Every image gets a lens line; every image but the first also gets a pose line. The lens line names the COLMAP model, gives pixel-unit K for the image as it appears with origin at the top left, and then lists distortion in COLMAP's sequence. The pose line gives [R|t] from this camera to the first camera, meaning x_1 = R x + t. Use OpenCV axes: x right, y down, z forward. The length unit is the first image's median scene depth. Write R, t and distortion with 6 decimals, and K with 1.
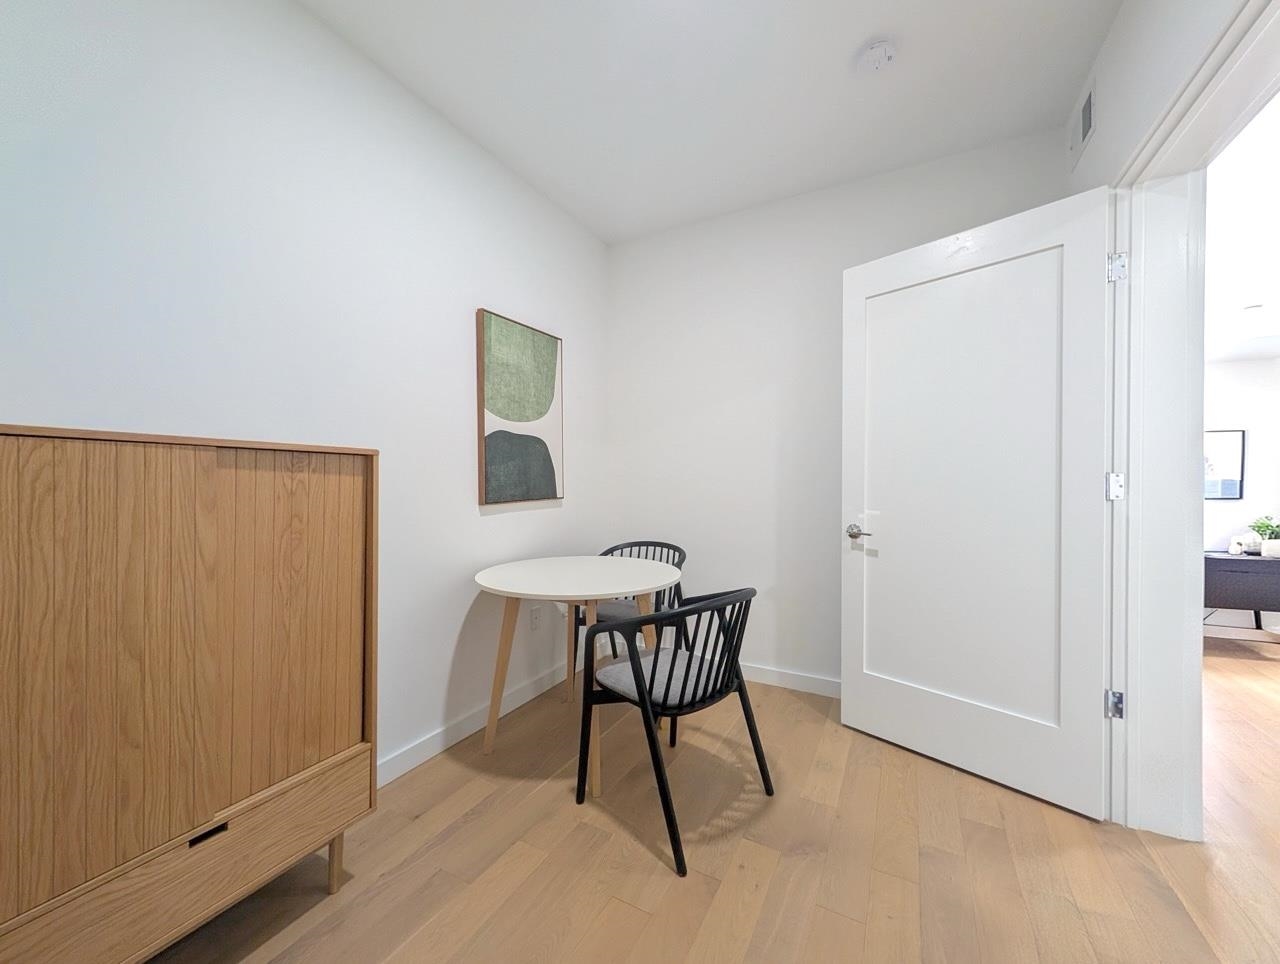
lens RADIAL K [[498.1, 0, 640.0], [0, 498.1, 482.0], [0, 0, 1]] dist [0.001439, 0.000184]
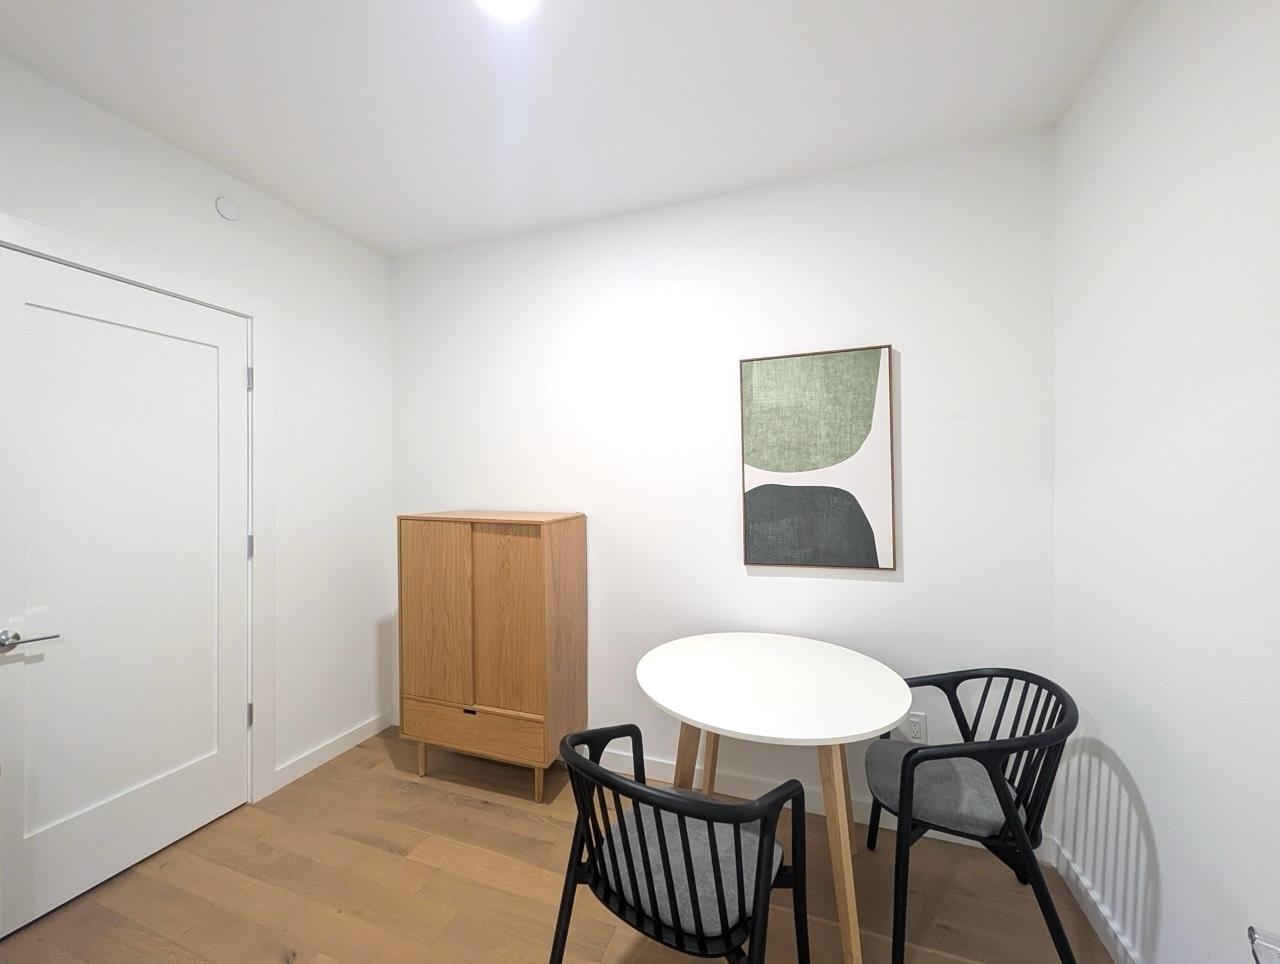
lens RADIAL K [[498.1, 0, 640.0], [0, 498.1, 482.0], [0, 0, 1]] dist [0.001439, 0.000184]
pose [[0.147653, -0.005774, -0.989022, 0.574850], [-0.001574, 0.999980, -0.006073, -0.101498], [0.989038, 0.002453, 0.147641, 0.633674]]
